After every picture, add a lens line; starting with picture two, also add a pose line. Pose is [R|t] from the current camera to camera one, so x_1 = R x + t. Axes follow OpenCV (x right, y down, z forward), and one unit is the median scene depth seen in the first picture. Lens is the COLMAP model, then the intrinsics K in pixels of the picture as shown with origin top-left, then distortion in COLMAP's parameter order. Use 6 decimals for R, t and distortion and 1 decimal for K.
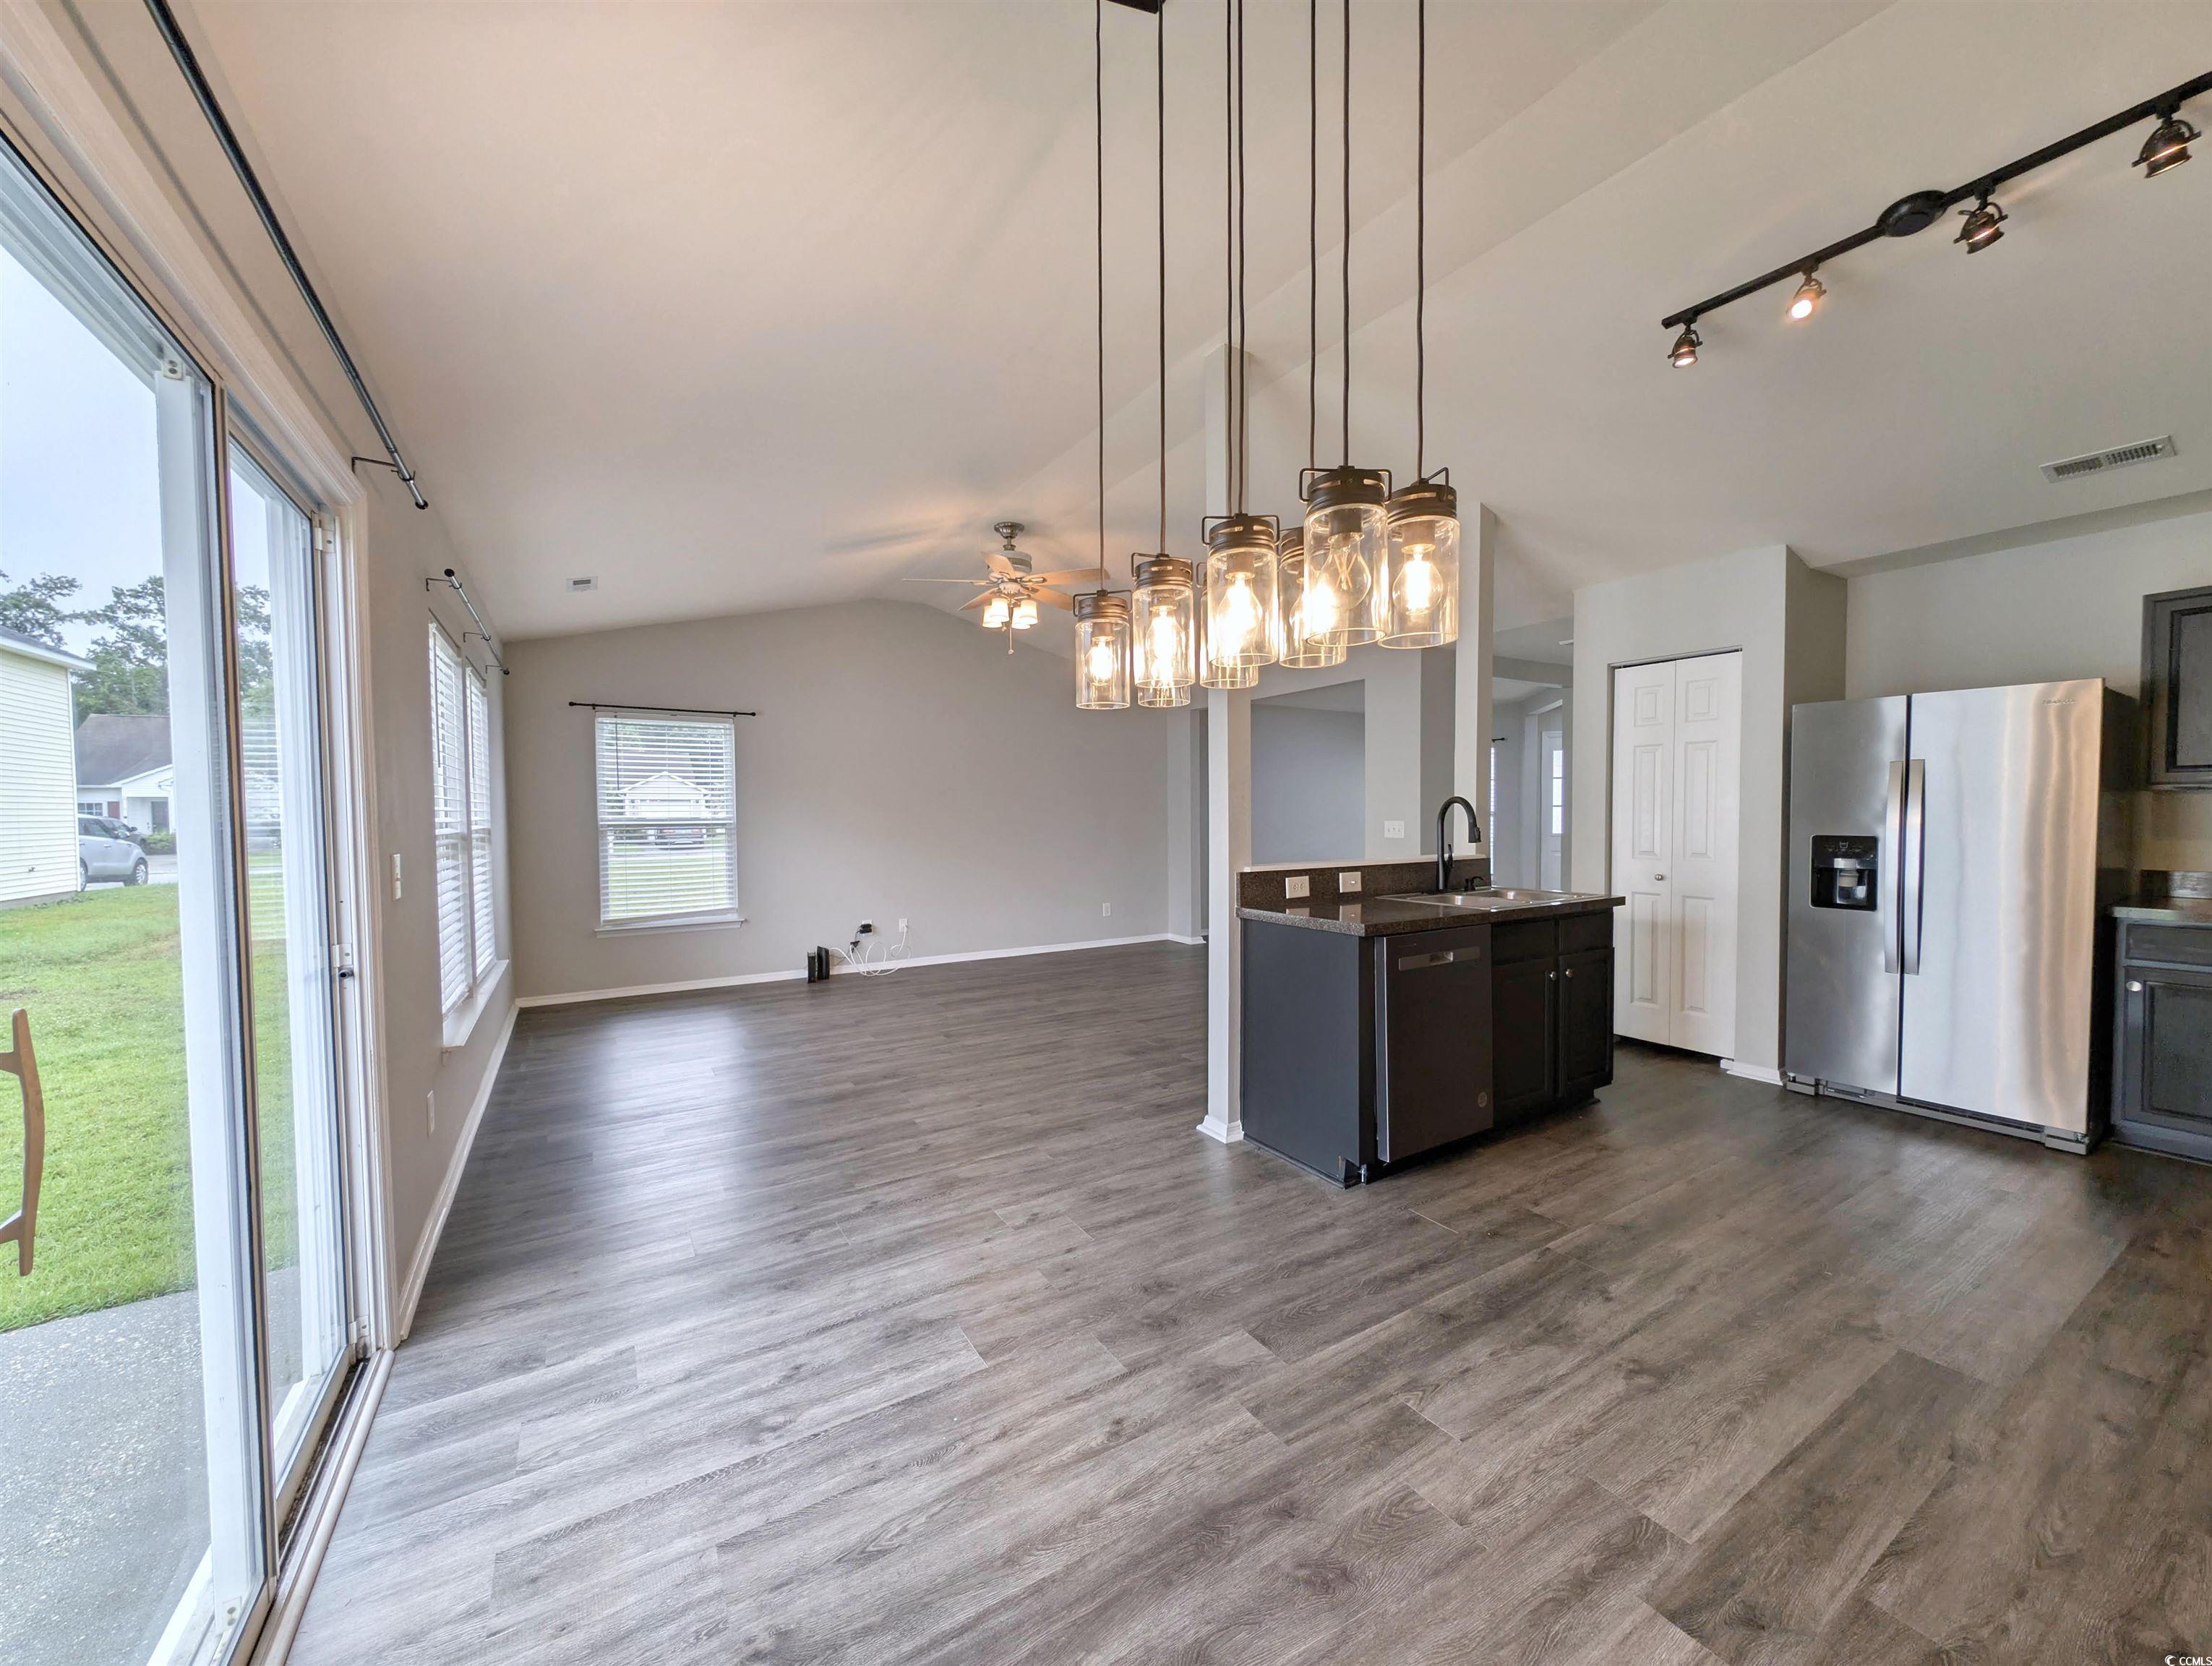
lens RADIAL K [[834.2, 0, 1091.8], [0, 834.2, 836.6], [0, 0, 1]] dist [0.007026, -0.002740]
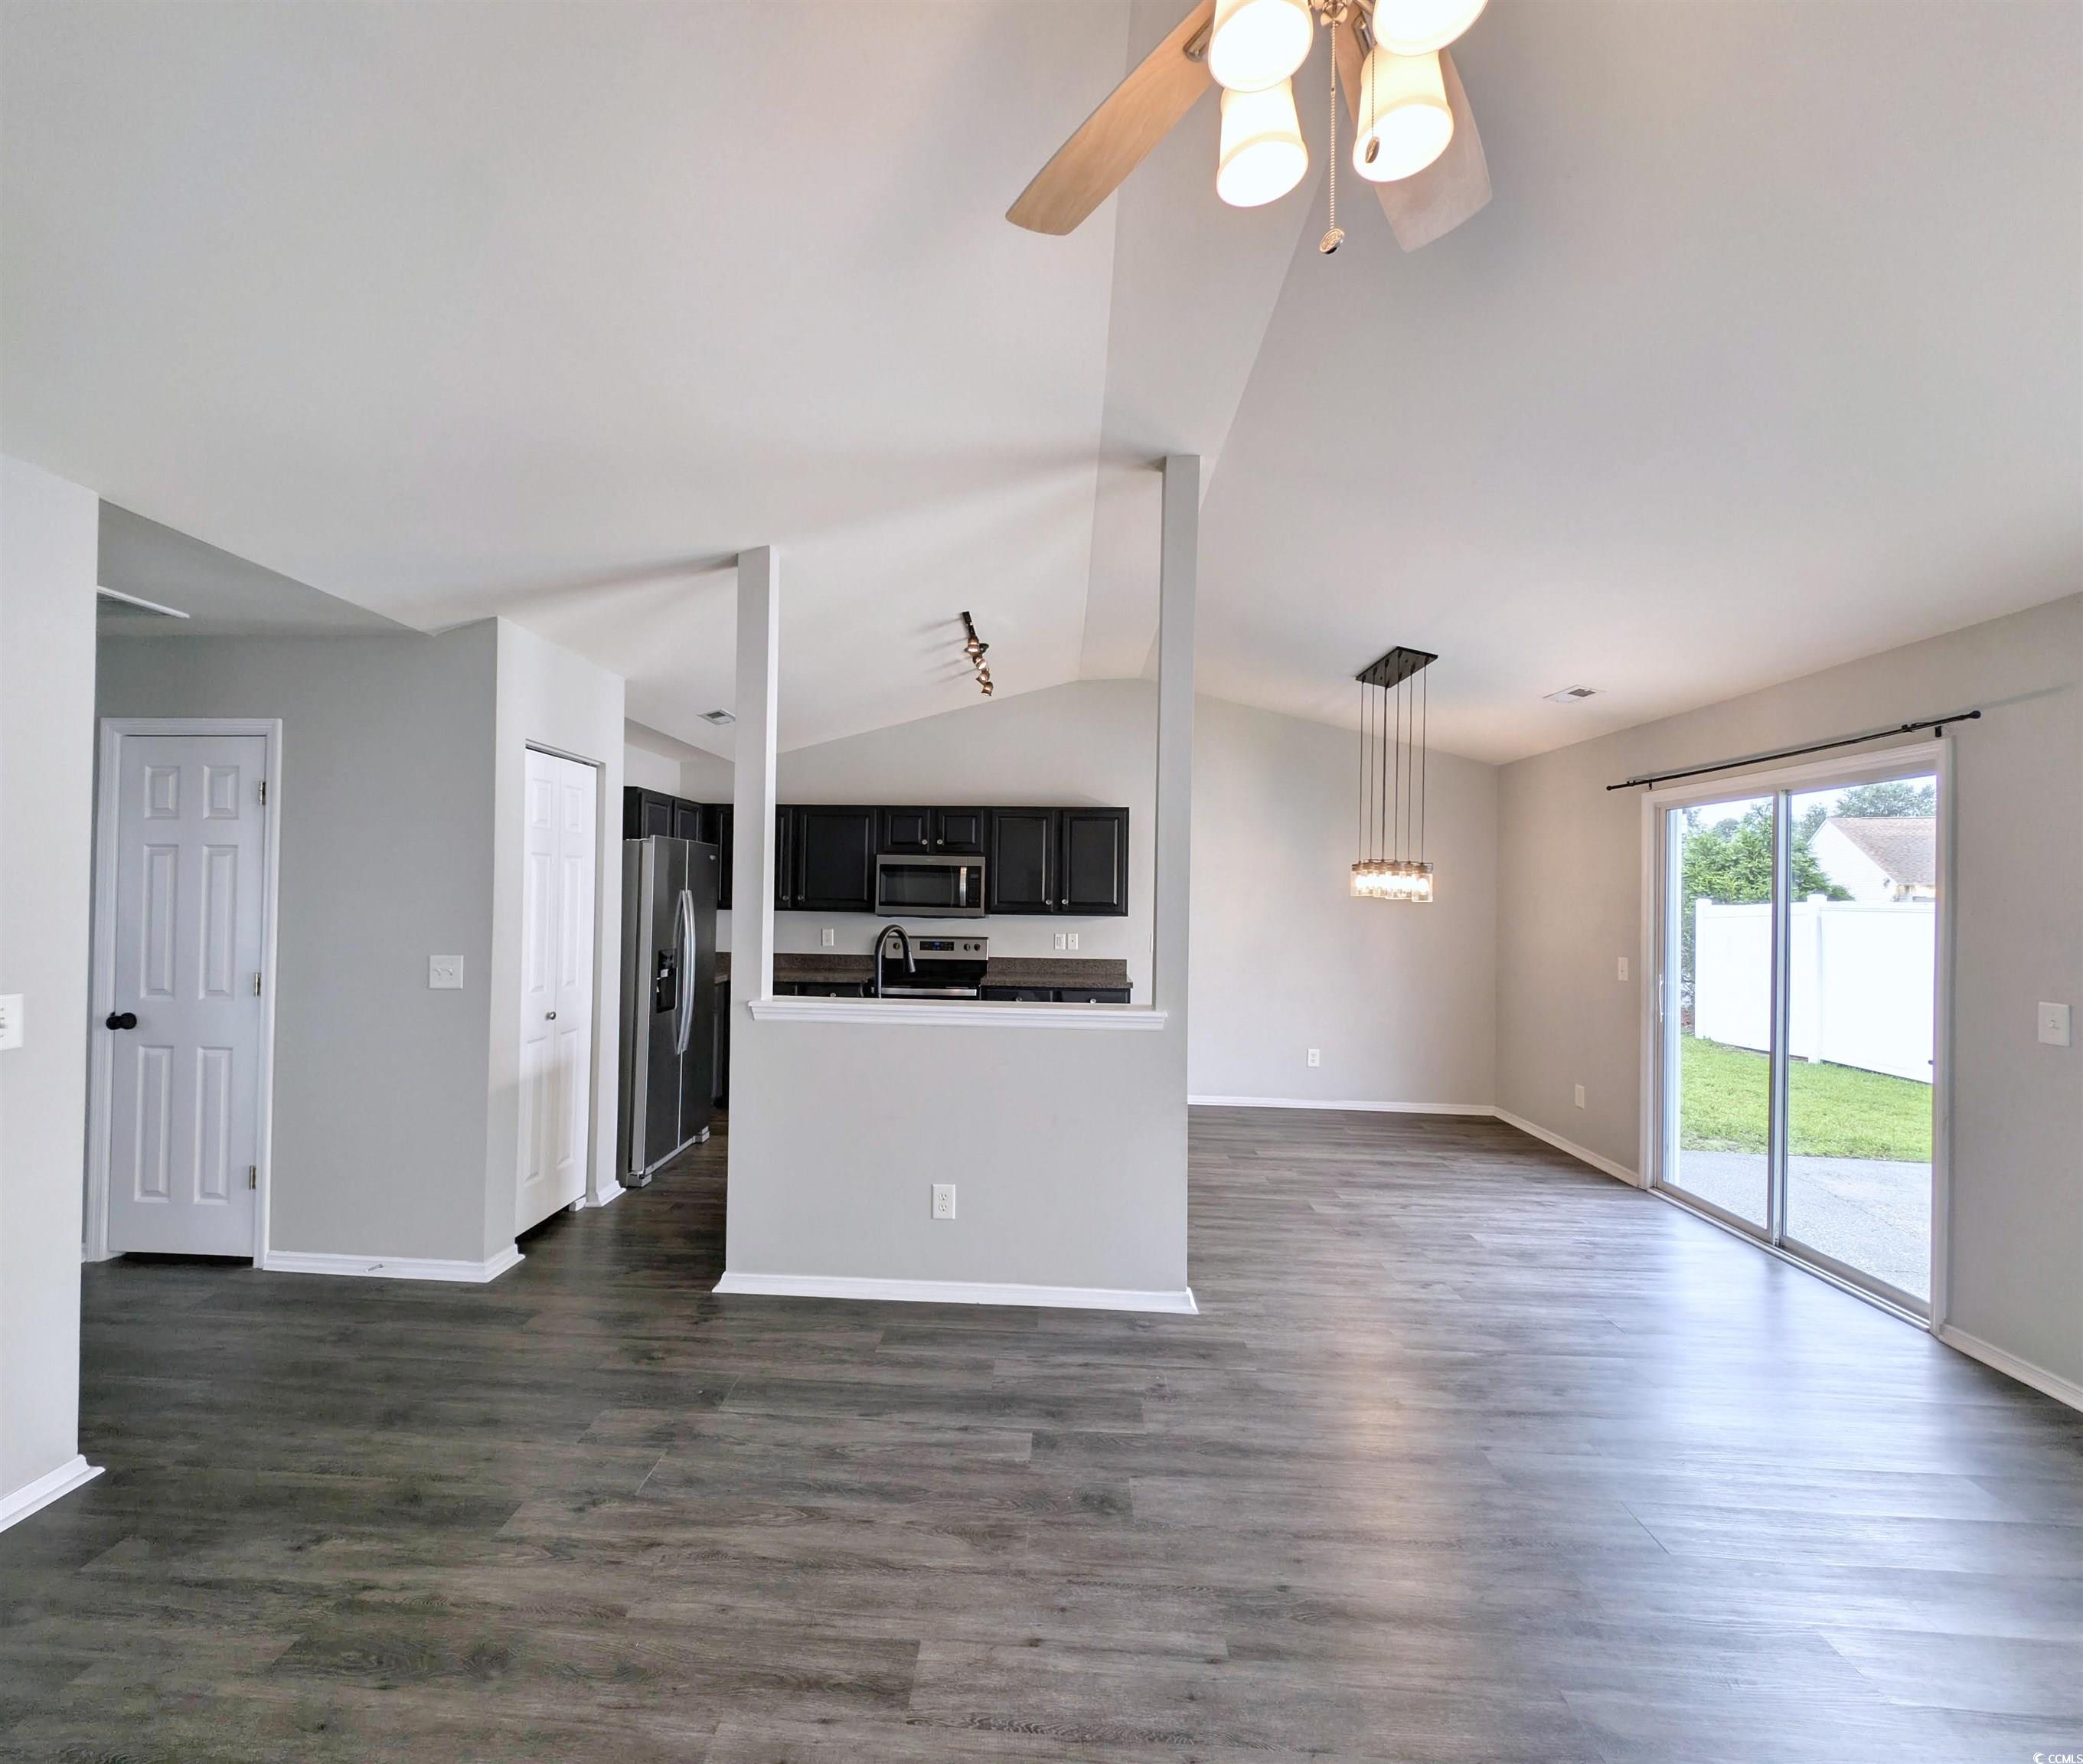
lens RADIAL K [[886.5, 0, 1007.5], [0, 886.5, 885.1], [0, 0, 1]] dist [0.008384, -0.003396]
pose [[-0.824138, 0.000506, 0.566389, -0.241313], [0.007127, 0.999930, 0.009476, -0.111652], [-0.566344, 0.011846, -0.824084, 1.918648]]
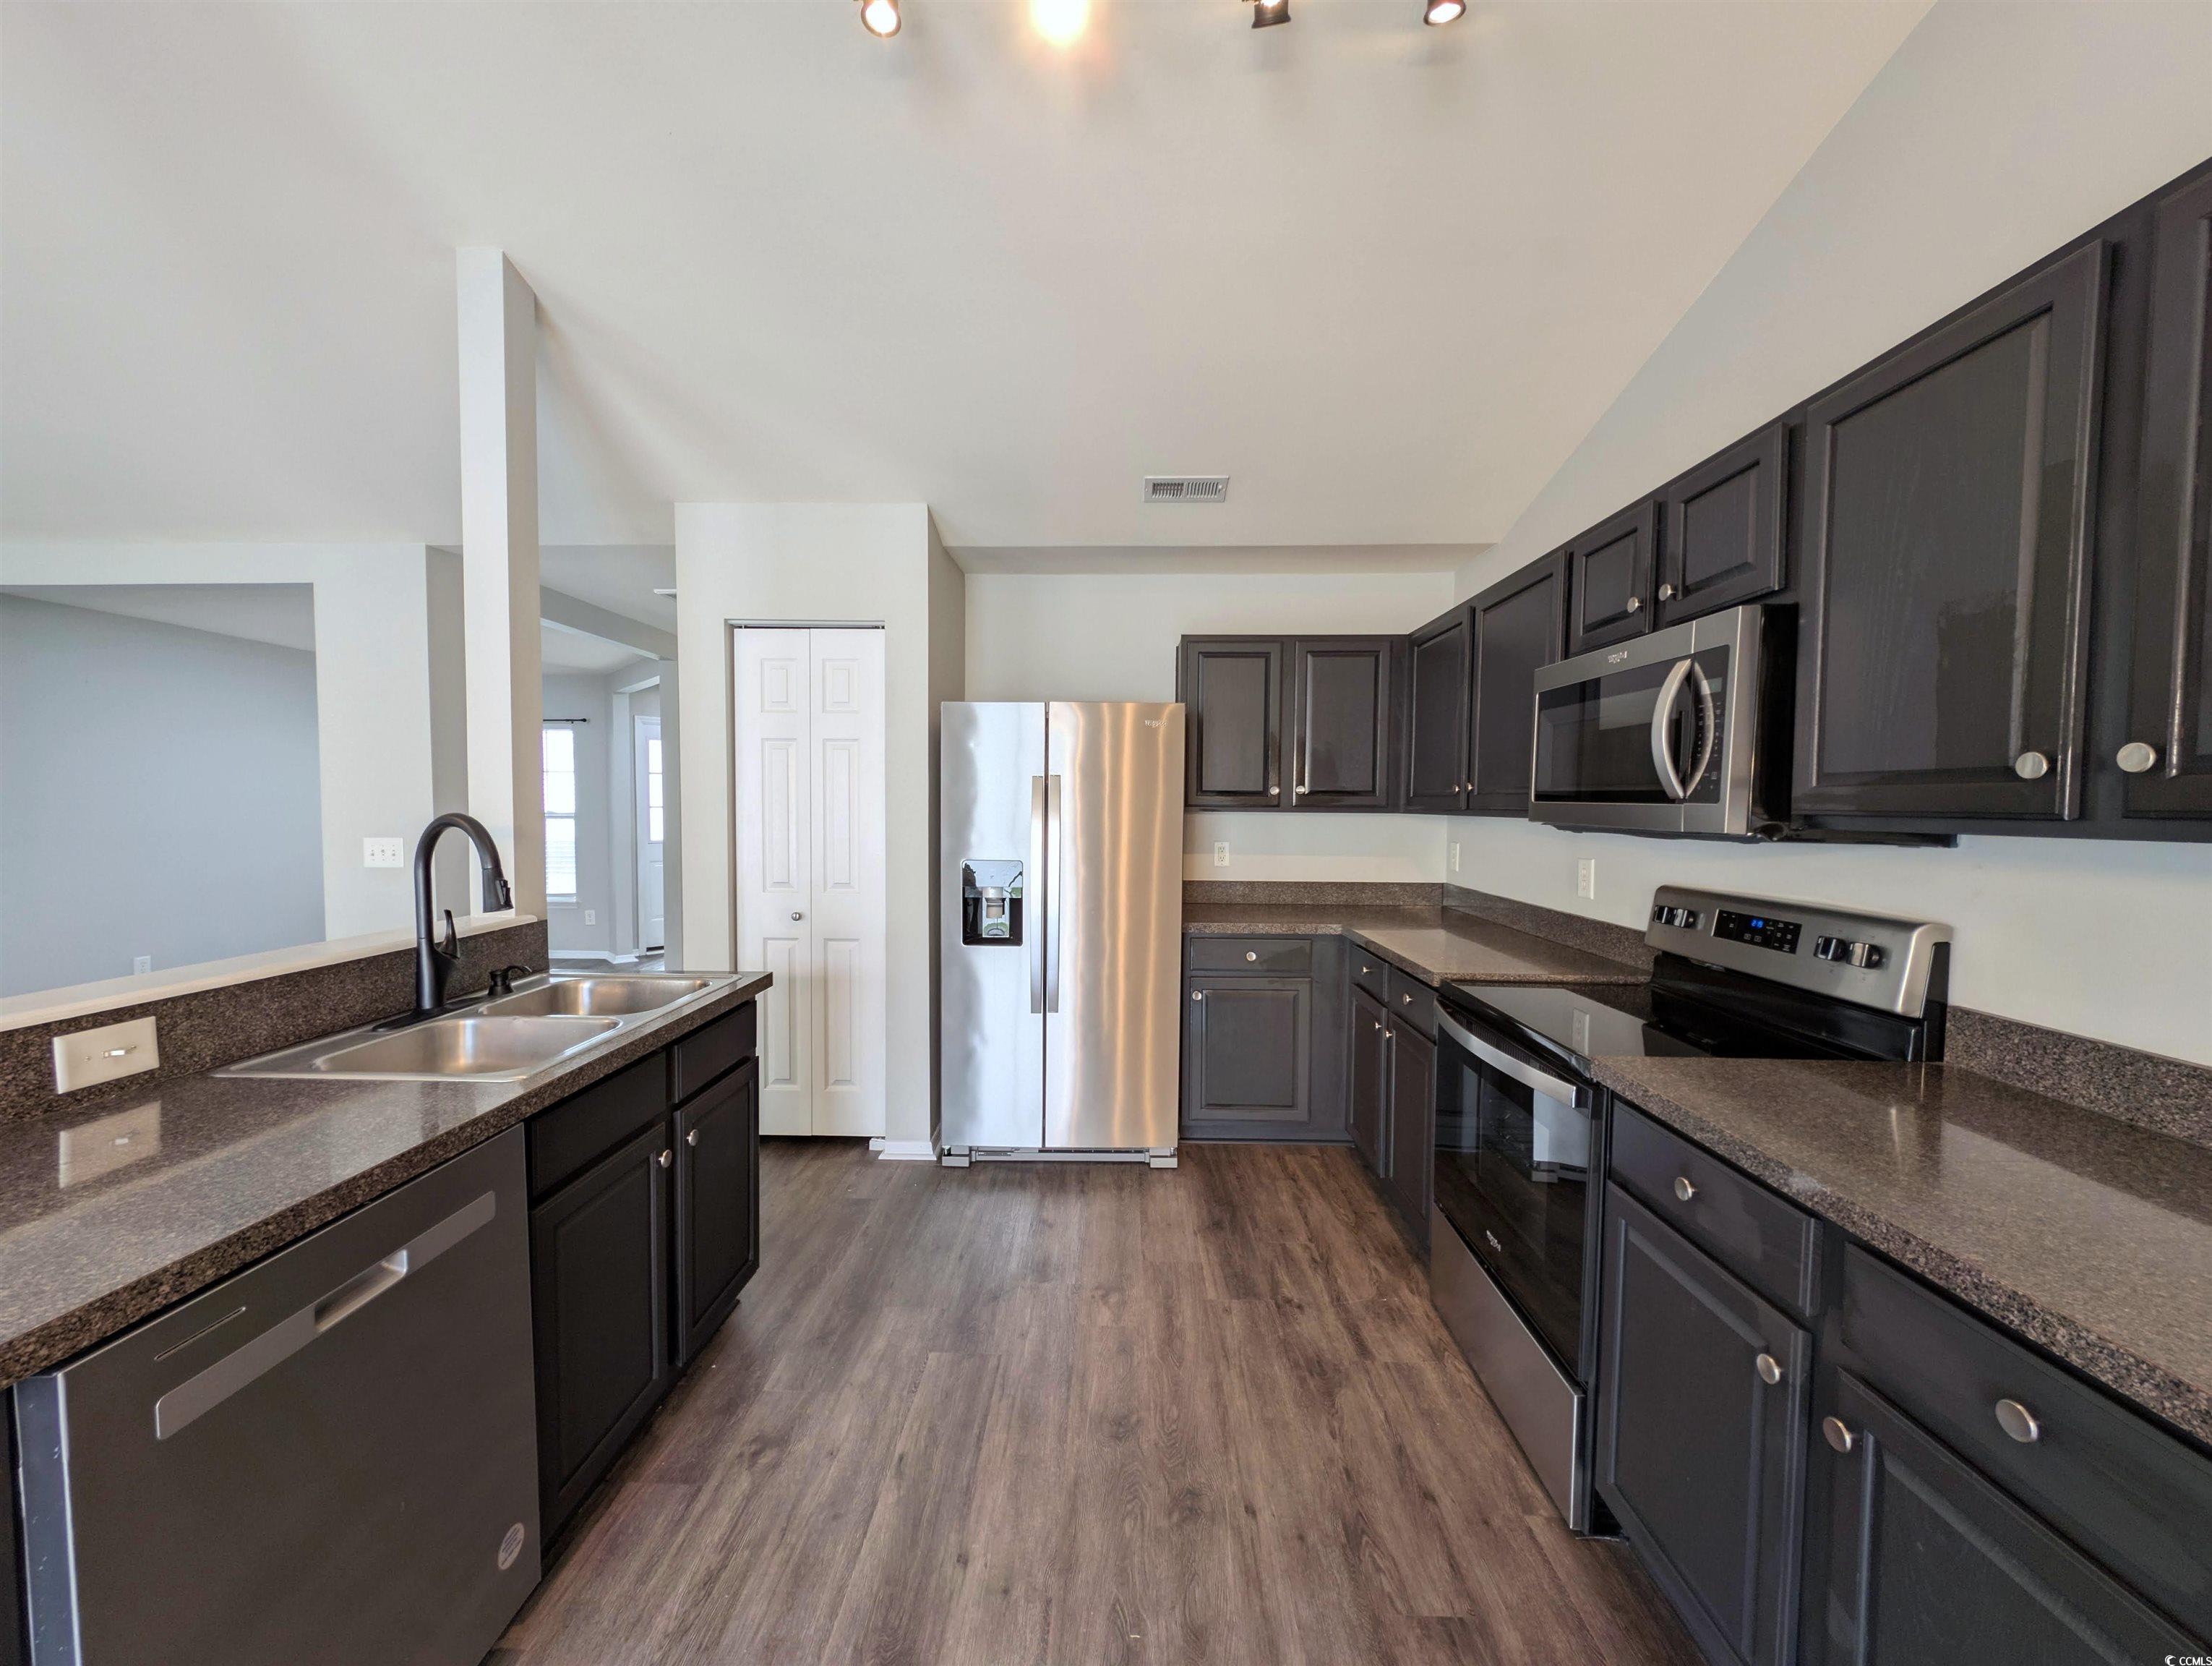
lens RADIAL K [[834.2, 0, 1094.4], [0, 834.2, 837.2], [0, 0, 1]] dist [0.007026, -0.002740]
pose [[0.545061, -0.024060, 0.838051, 0.262010], [0.014824, 0.999708, 0.019059, -0.042439], [-0.838265, 0.002035, 0.545259, 0.485192]]
